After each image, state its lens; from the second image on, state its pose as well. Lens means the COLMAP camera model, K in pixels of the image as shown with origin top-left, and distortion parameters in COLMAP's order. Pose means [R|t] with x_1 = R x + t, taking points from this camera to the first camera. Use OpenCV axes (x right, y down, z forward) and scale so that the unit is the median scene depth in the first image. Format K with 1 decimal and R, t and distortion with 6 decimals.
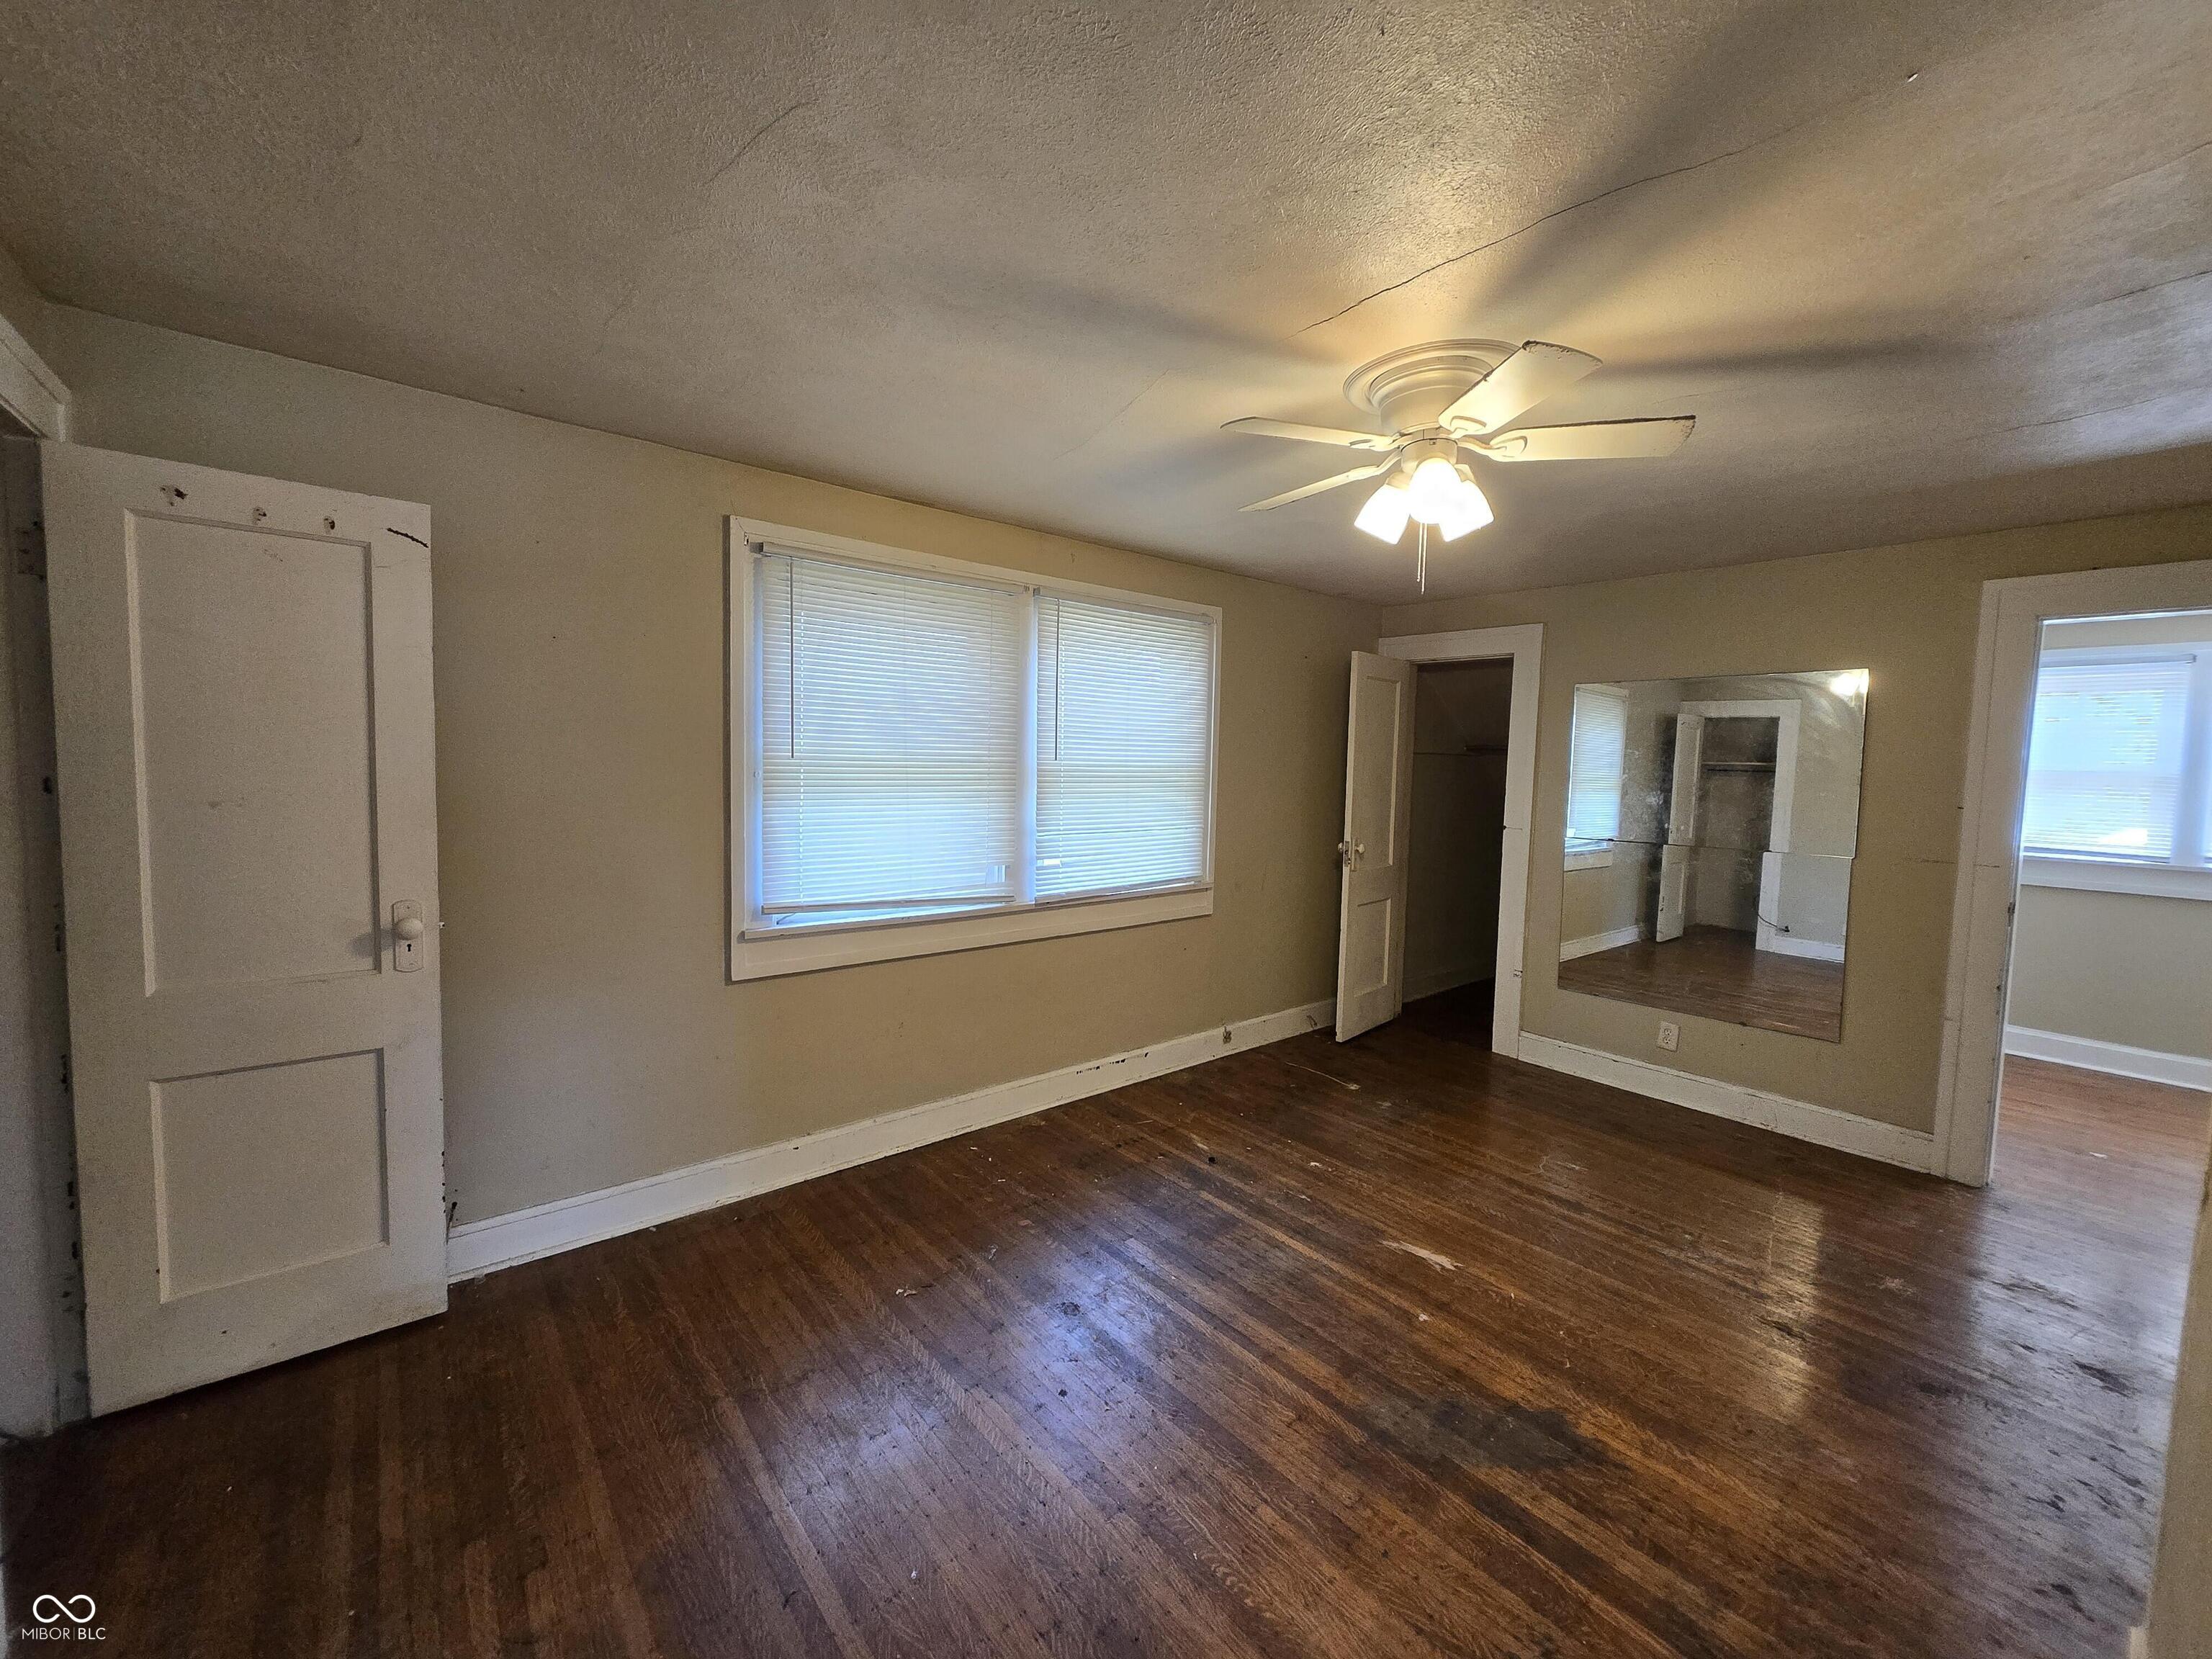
lens RADIAL K [[872.1, 0, 1093.6], [0, 872.1, 821.0], [0, 0, 1]] dist [0.008021, -0.000040]
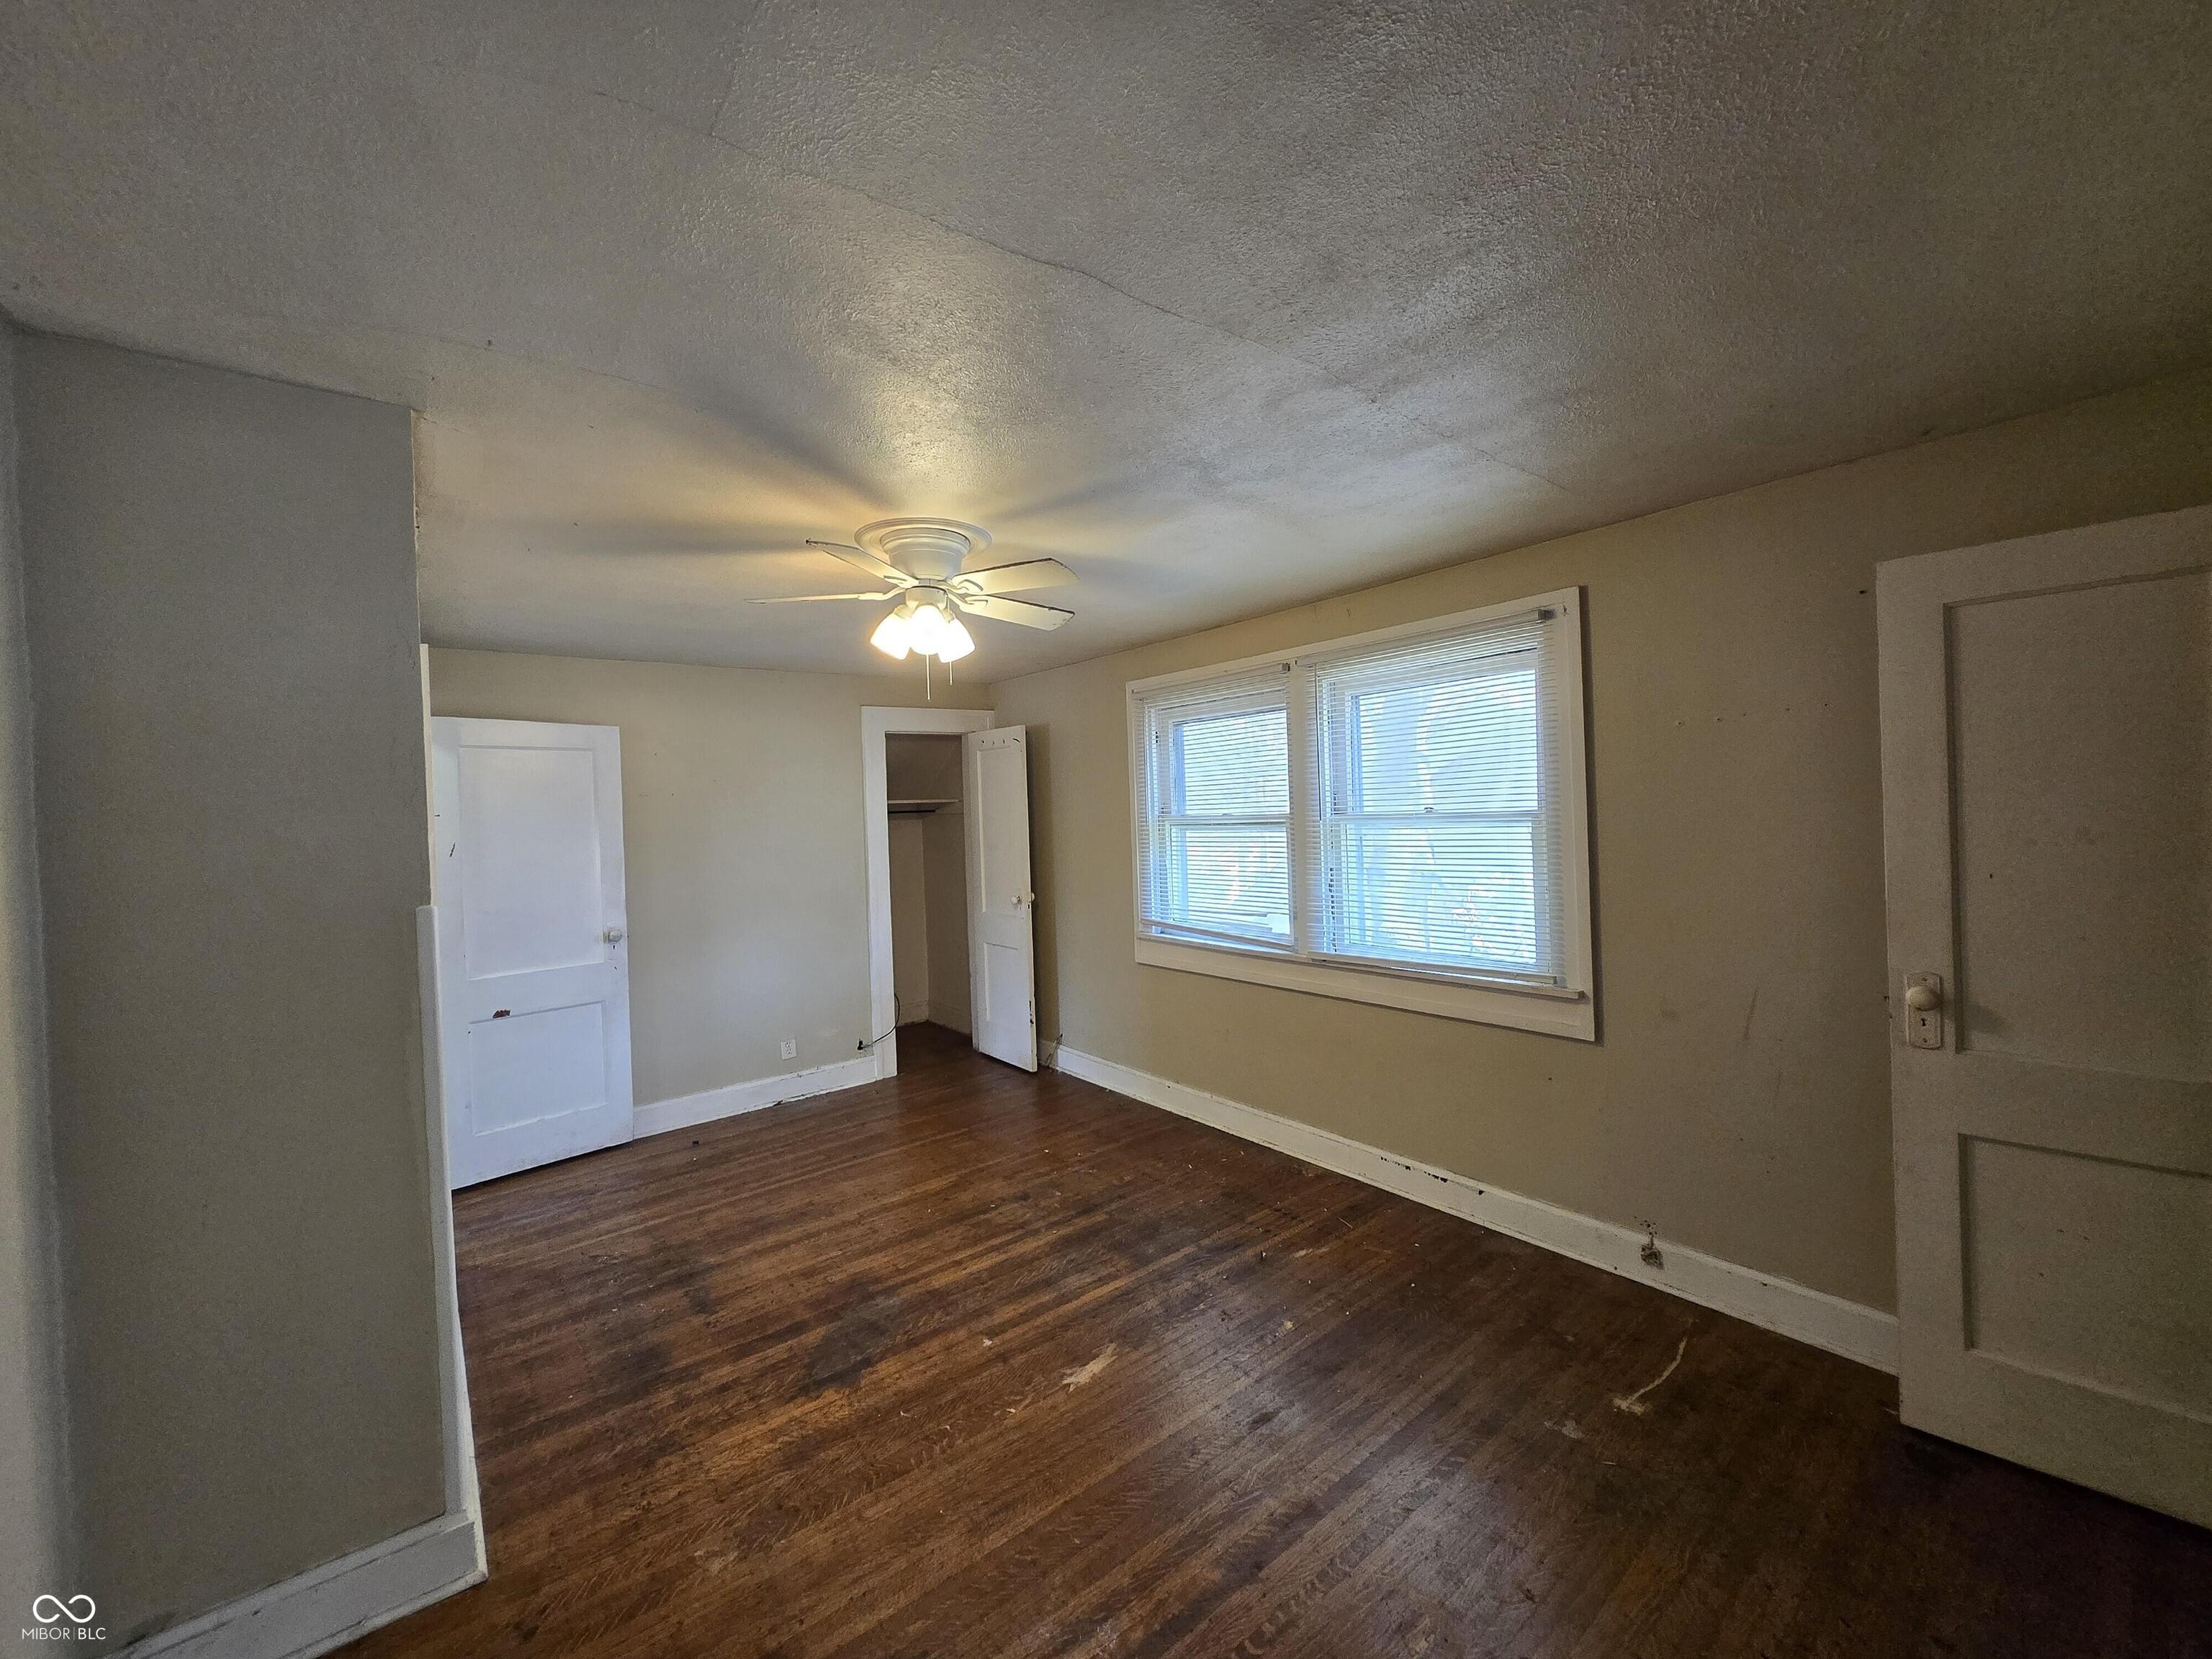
lens RADIAL K [[872.1, 0, 1093.9], [0, 872.1, 824.5], [0, 0, 1]] dist [0.008021, -0.000040]
pose [[-0.028086, -0.010400, -0.999551, 1.418726], [-0.038816, 0.999203, -0.009305, -0.065403], [0.998852, 0.038537, -0.028467, 1.105923]]
